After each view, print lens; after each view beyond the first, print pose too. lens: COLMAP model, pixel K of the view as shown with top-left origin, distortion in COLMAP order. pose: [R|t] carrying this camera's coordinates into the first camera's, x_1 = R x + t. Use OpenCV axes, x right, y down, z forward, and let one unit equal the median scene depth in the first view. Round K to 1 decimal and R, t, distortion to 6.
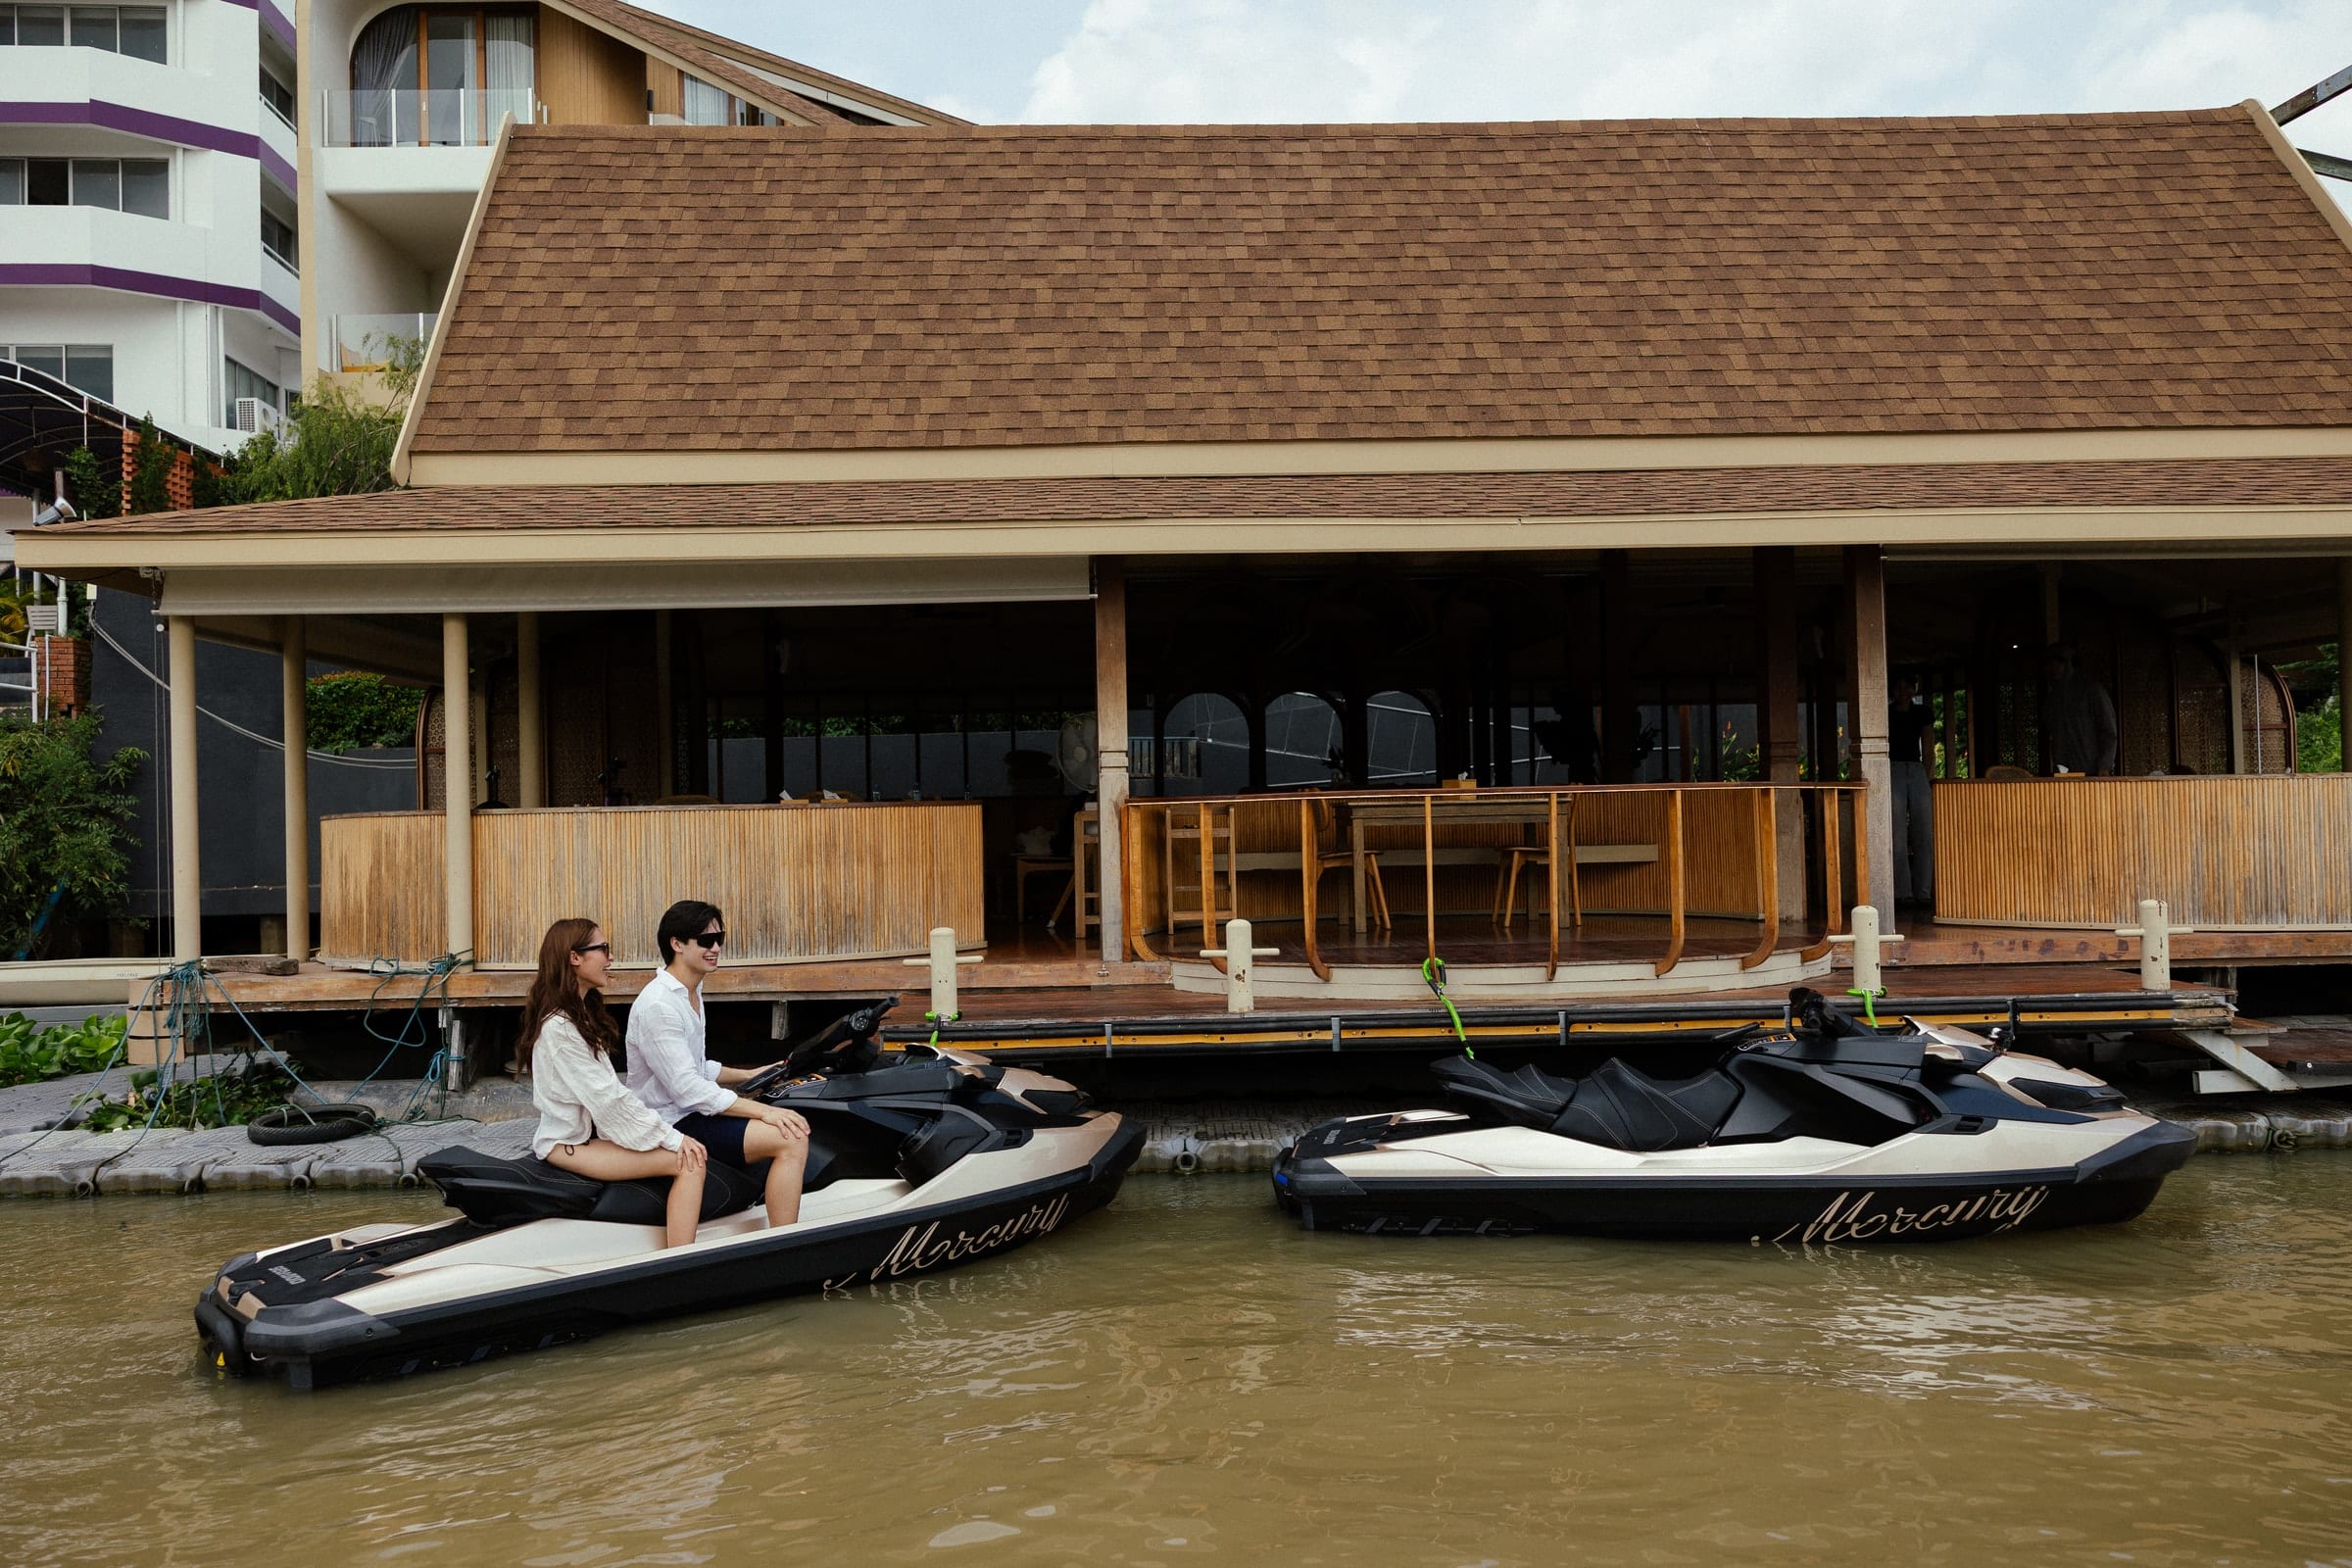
lens RADIAL K [[1883.9, 0, 1152.1], [0, 1883.9, 775.4], [0, 0, 1]] dist [-0.002262, 0.020150]
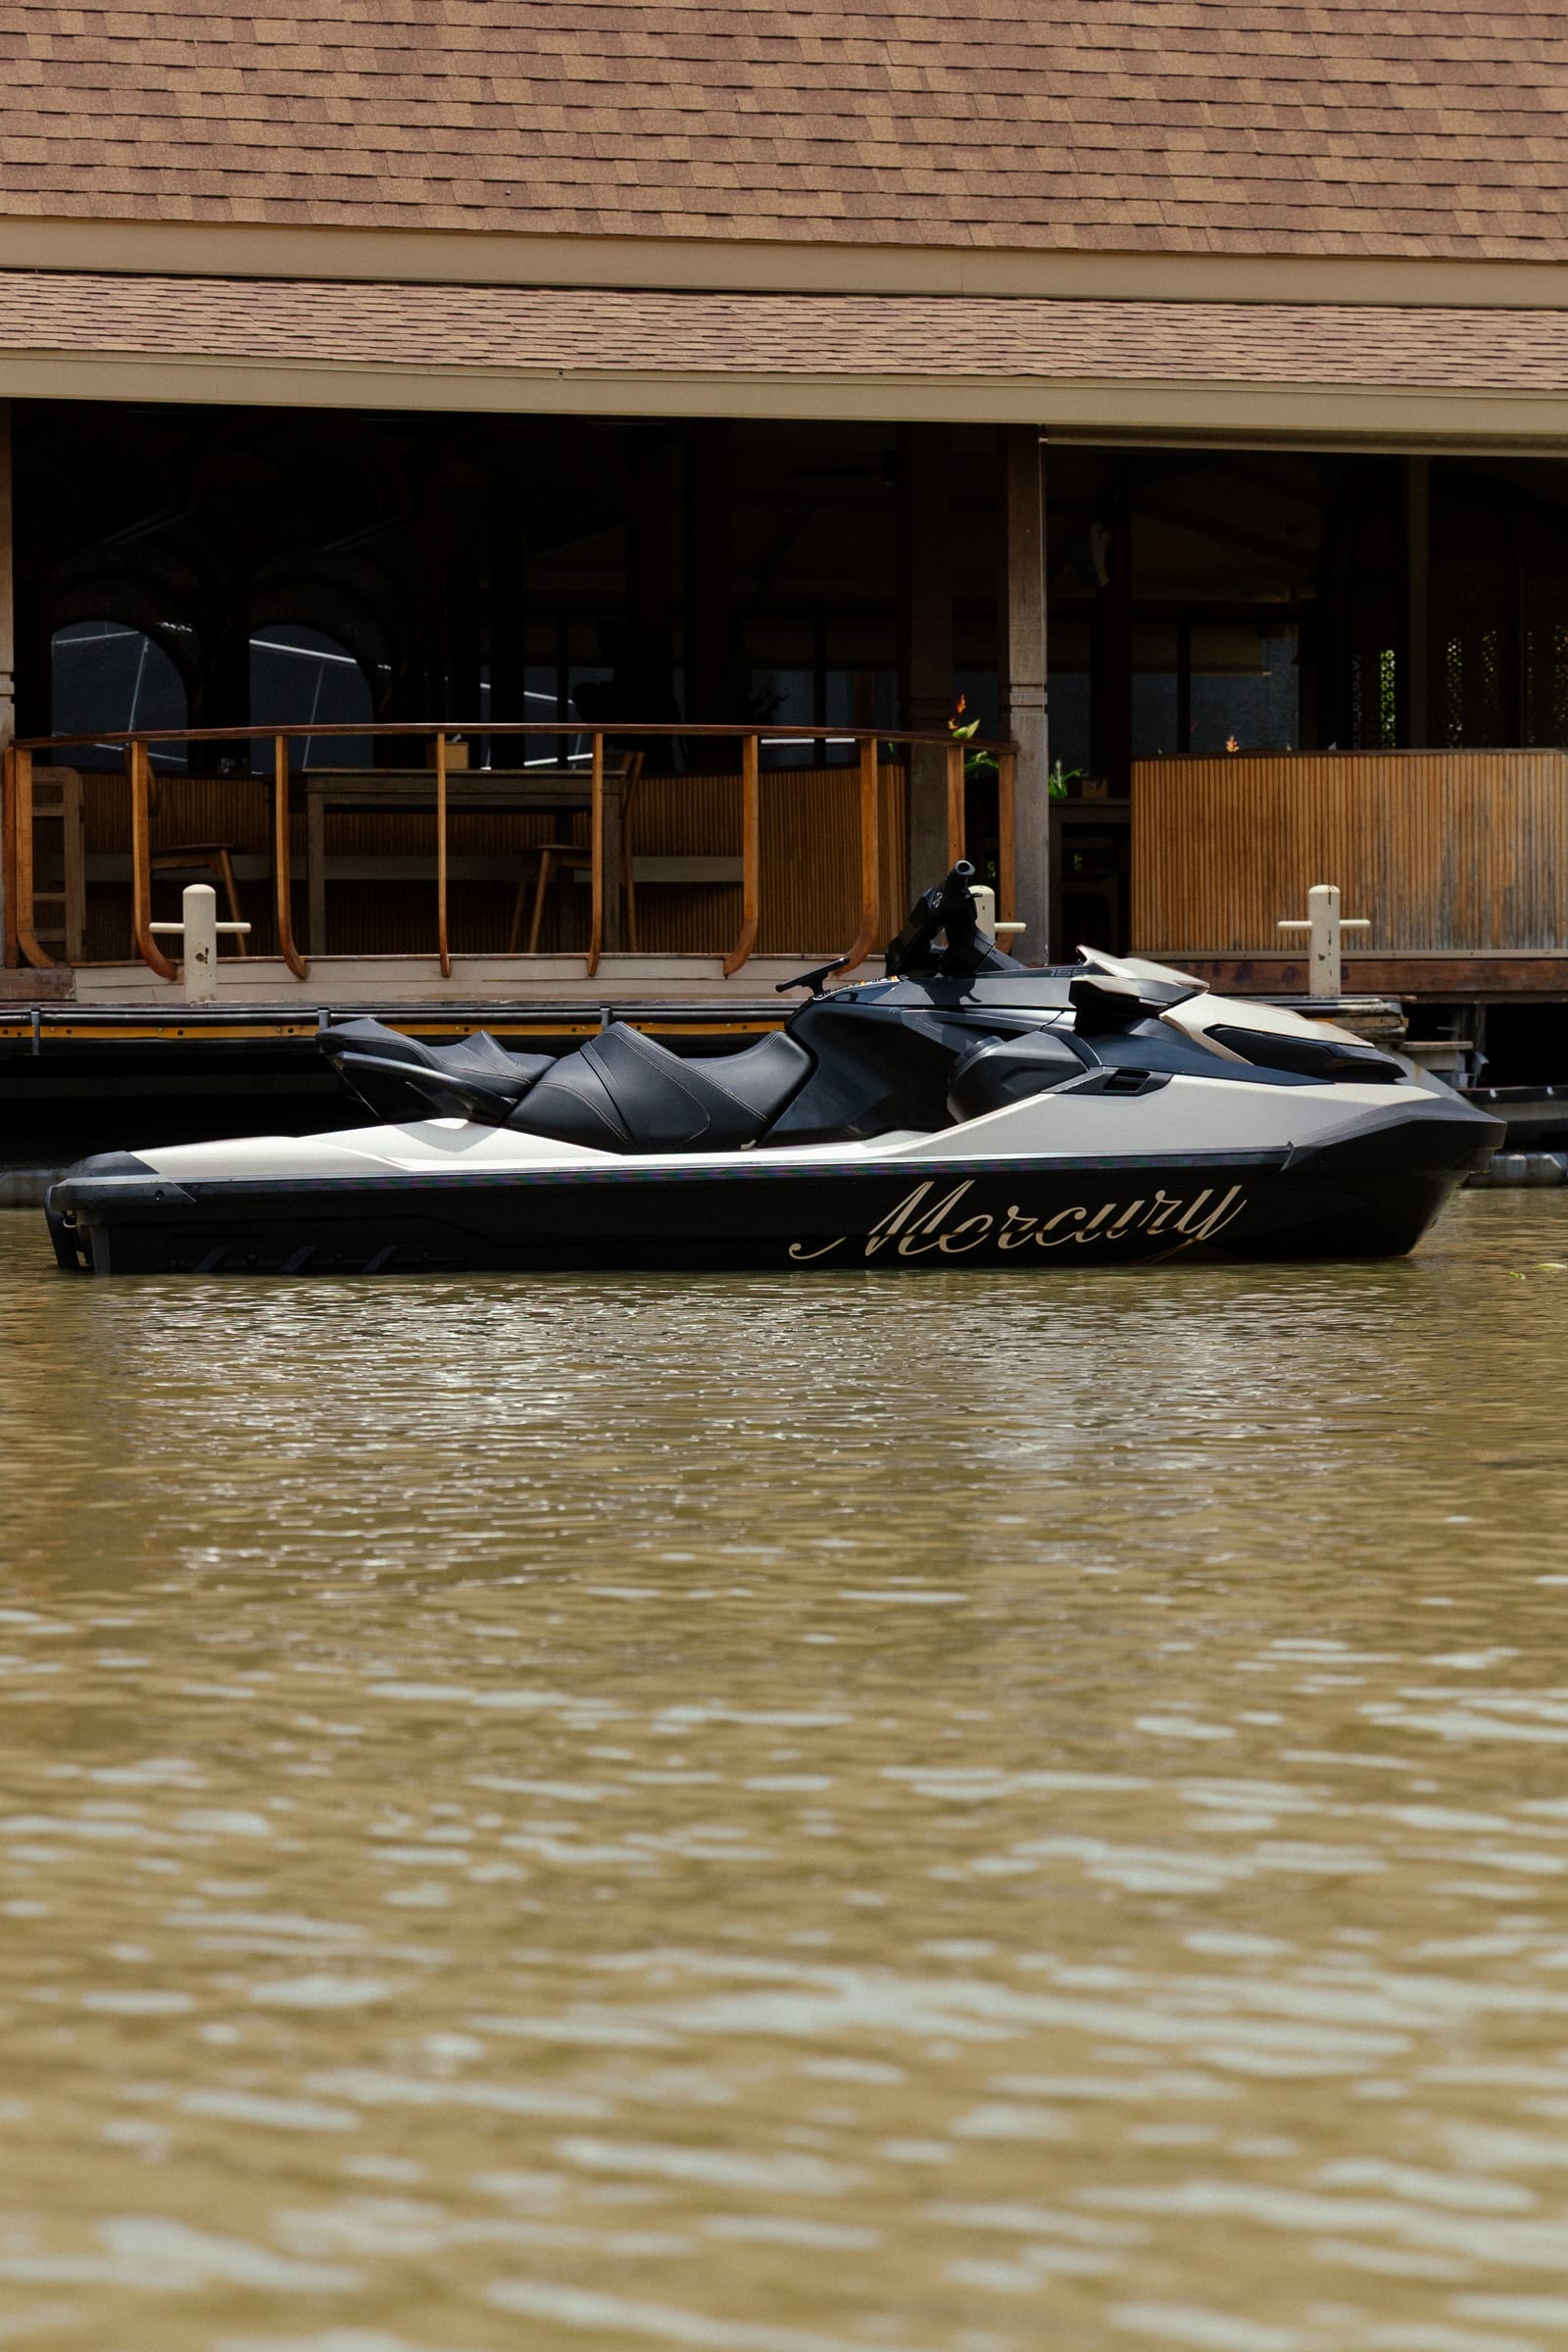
lens RADIAL K [[6322.5, 0, 784.0], [0, 6322.5, 1176.0], [0, 0, 1]] dist [0.189290, -0.707016]
pose [[0.972037, 0.009334, 0.234643, -0.251638], [-0.017384, 0.999328, 0.032263, 0.081716], [-0.234184, -0.035440, 0.971546, -1.213255]]
